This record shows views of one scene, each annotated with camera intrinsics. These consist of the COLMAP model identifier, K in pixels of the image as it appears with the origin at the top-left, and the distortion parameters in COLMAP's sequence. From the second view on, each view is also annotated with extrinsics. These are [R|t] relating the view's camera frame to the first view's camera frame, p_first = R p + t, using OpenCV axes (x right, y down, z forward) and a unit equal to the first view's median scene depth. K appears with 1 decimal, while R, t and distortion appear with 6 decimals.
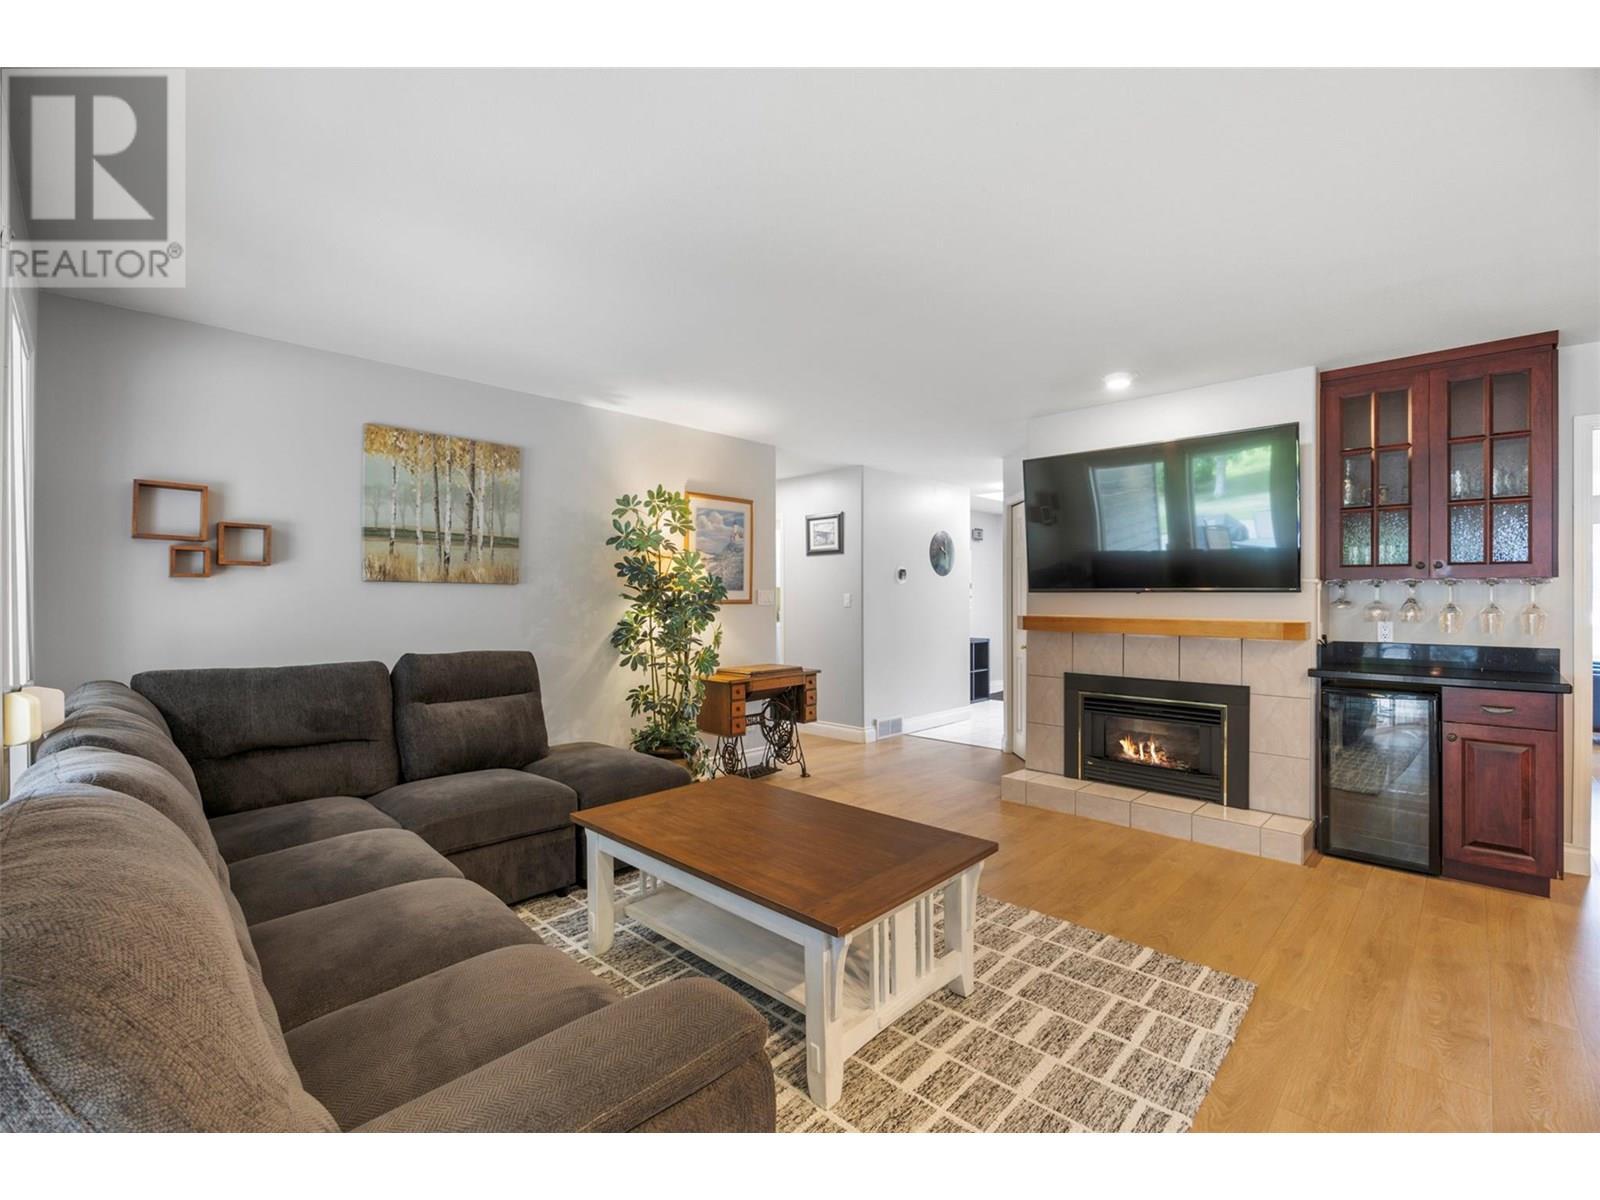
lens RADIAL K [[704.0, 0, 799.0], [0, 704.0, 603.9], [0, 0, 1]] dist [-0.013592, 0.001205]
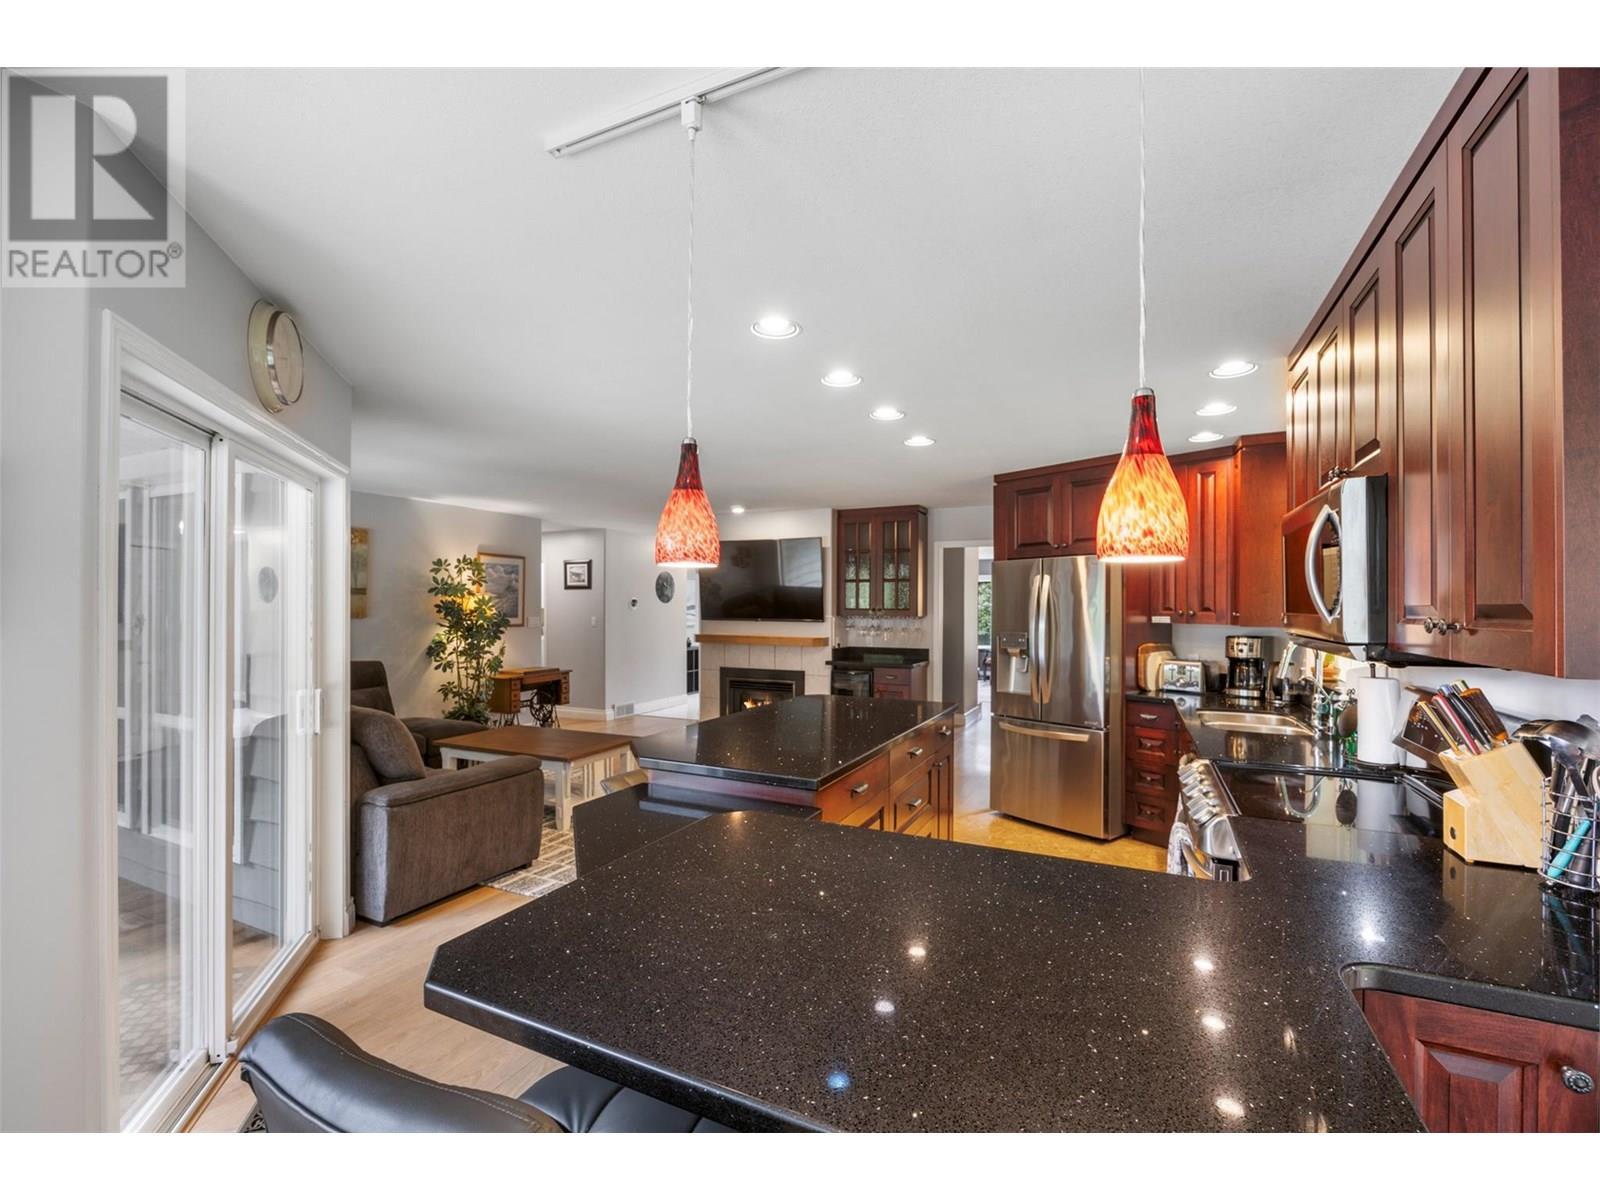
lens RADIAL K [[704.0, 0, 799.0], [0, 704.0, 603.9], [0, 0, 1]] dist [-0.013592, 0.001205]
pose [[0.948368, 0.003101, 0.317158, 0.016466], [-0.000143, 0.999956, -0.009351, -0.043269], [-0.317173, 0.008823, 0.948327, -0.746430]]
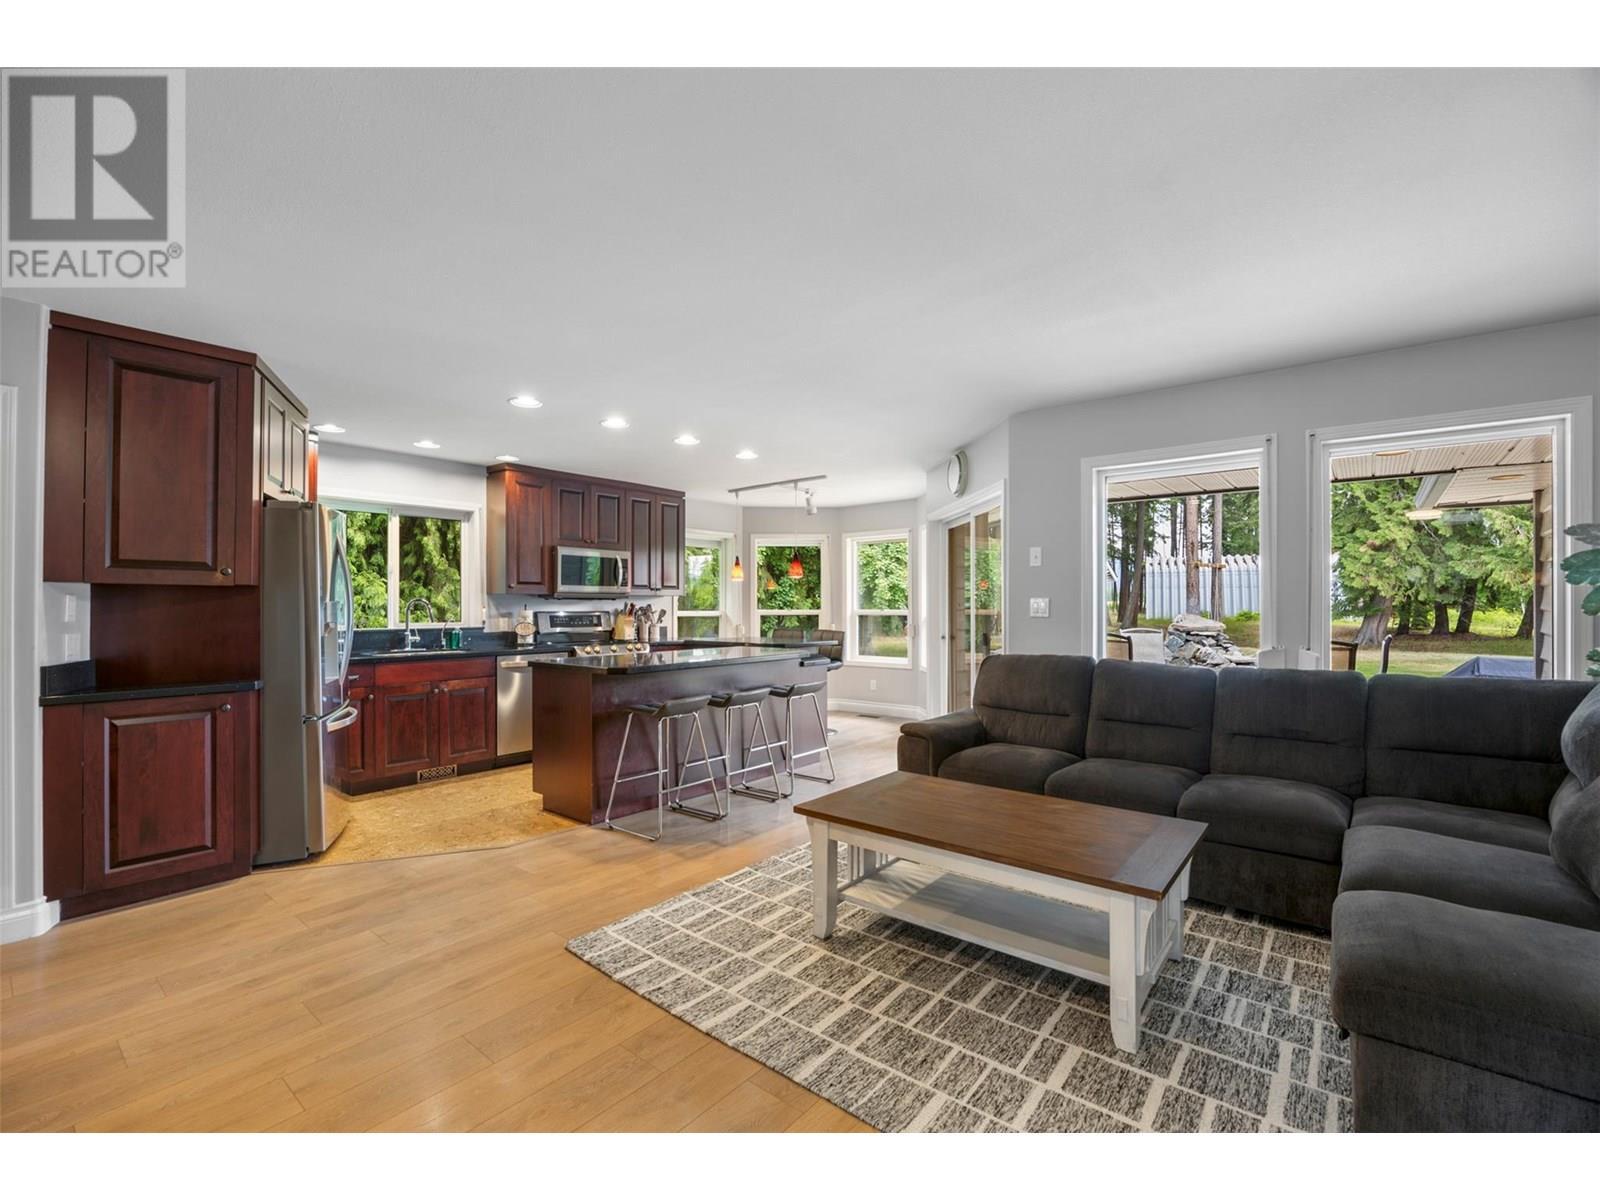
lens RADIAL K [[704.0, 0, 799.0], [0, 704.0, 603.9], [0, 0, 1]] dist [-0.013592, 0.001205]
pose [[-0.996225, 0.000524, -0.086803, 0.205509], [-0.000079, 0.999976, 0.006937, -0.011353], [0.086805, 0.006918, -0.996201, 1.195235]]
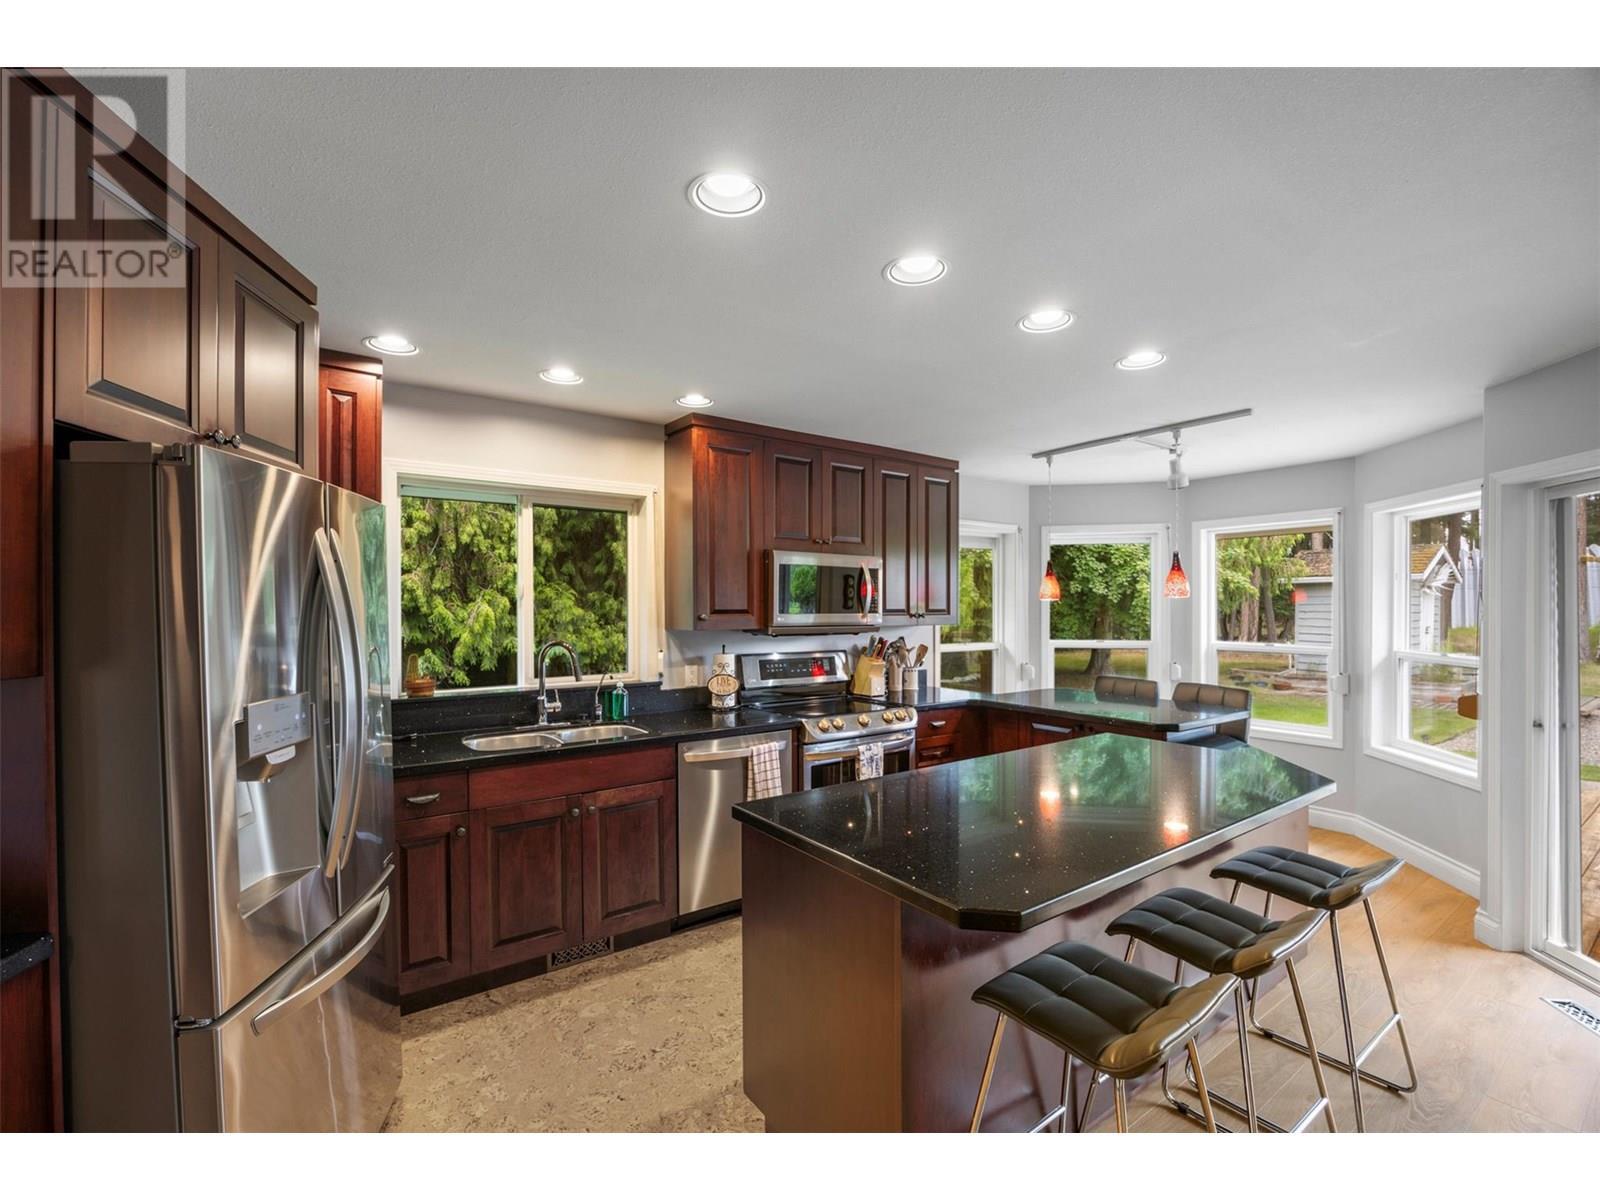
lens RADIAL K [[704.0, 0, 799.0], [0, 704.0, 603.9], [0, 0, 1]] dist [-0.013592, 0.001205]
pose [[-0.984908, 0.001153, 0.173074, 0.392135], [0.002180, 0.999981, 0.005744, -0.058325], [-0.173064, 0.006034, -0.984892, 0.568585]]
